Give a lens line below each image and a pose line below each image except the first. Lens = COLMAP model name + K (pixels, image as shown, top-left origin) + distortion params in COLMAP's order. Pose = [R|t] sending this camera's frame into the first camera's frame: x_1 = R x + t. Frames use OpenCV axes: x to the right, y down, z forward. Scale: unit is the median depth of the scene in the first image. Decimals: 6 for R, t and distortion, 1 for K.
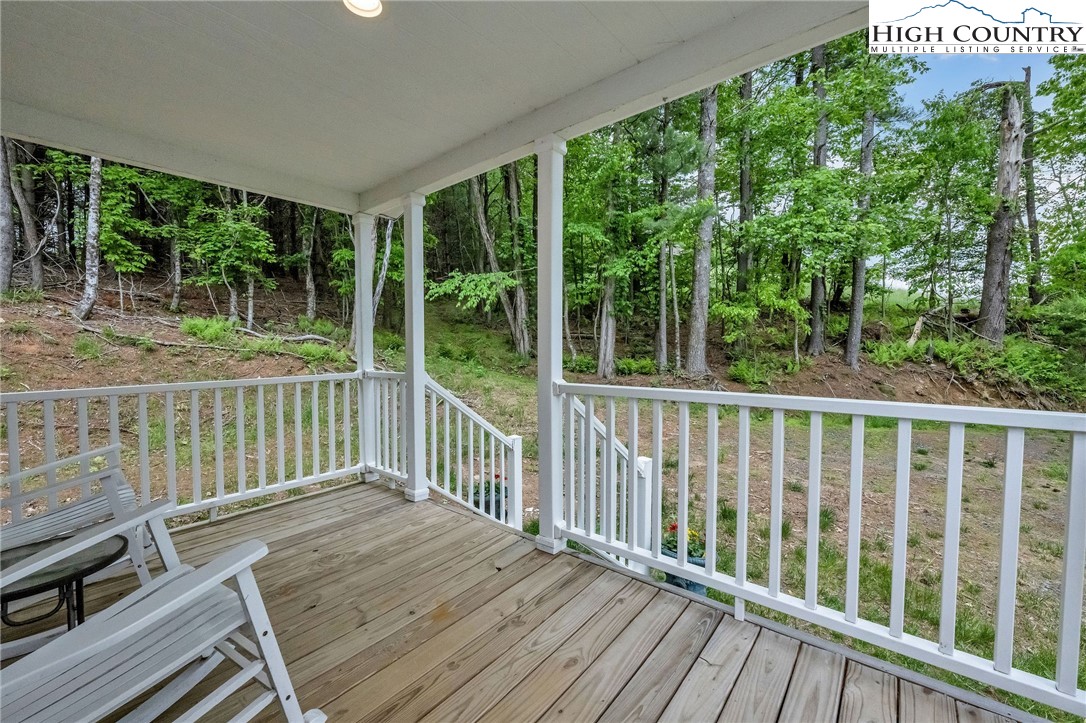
lens RADIAL K [[436.4, 0, 543.0], [0, 436.4, 361.5], [0, 0, 1]] dist [-0.002192, -0.000223]
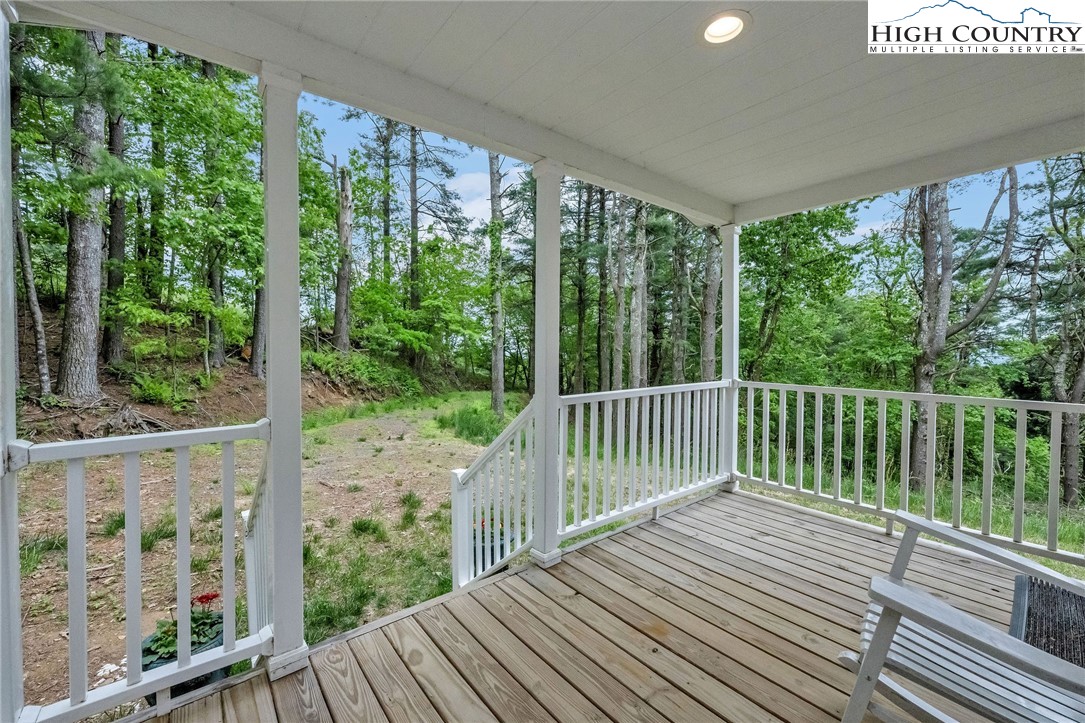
lens RADIAL K [[435.9, 0, 542.5], [0, 435.9, 361.5], [0, 0, 1]] dist [-0.002192, -0.000223]
pose [[0.206743, -0.019135, 0.978208, -0.160692], [0.044813, 0.998945, 0.010069, -0.005849], [-0.977369, 0.041754, 0.207382, 0.134654]]
